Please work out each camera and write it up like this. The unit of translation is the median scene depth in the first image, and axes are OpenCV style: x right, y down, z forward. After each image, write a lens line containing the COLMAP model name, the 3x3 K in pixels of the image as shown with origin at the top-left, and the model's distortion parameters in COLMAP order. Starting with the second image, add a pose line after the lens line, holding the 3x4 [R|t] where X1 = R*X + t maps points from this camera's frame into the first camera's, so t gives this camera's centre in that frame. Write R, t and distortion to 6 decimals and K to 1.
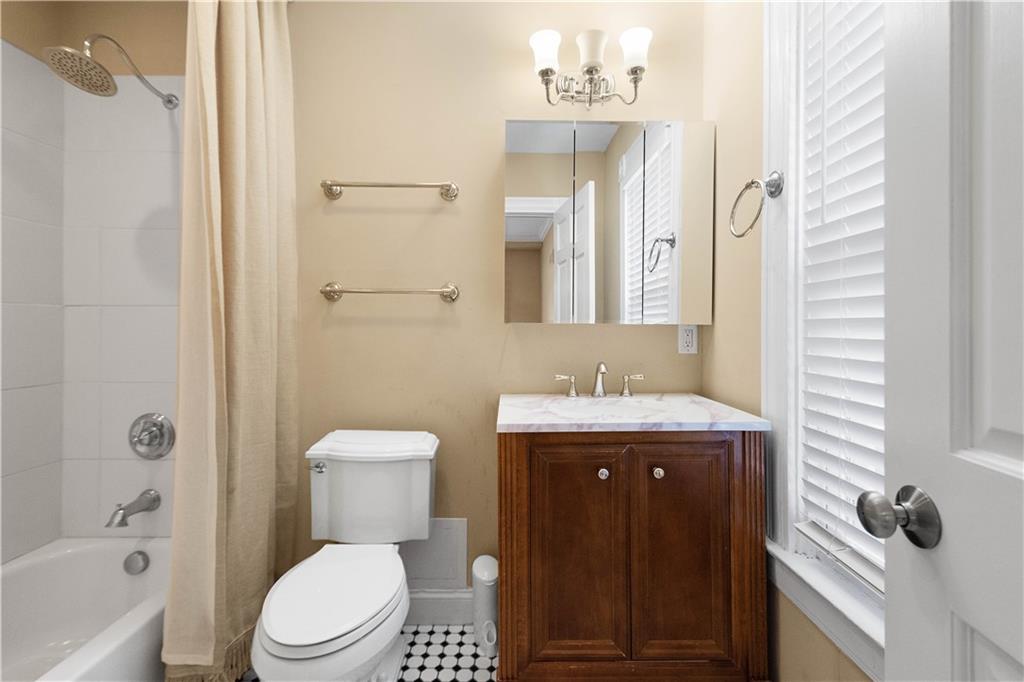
lens RADIAL K [[454.6, 0, 509.4], [0, 454.6, 337.7], [0, 0, 1]] dist [0.009987, -0.000565]
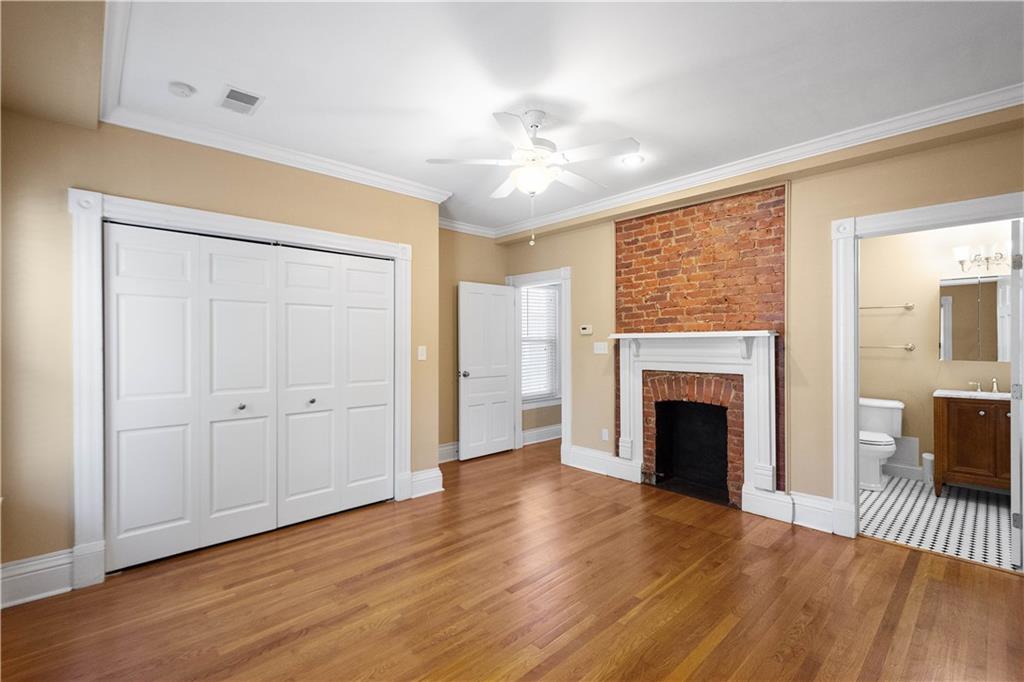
lens RADIAL K [[451.3, 0, 509.7], [0, 451.3, 344.7], [0, 0, 1]] dist [0.002748, 0.000244]
pose [[0.688488, -0.003053, -0.725241, 0.222043], [-0.009784, 0.999861, -0.013498, -0.081005], [0.725181, 0.016390, 0.688363, -3.233511]]
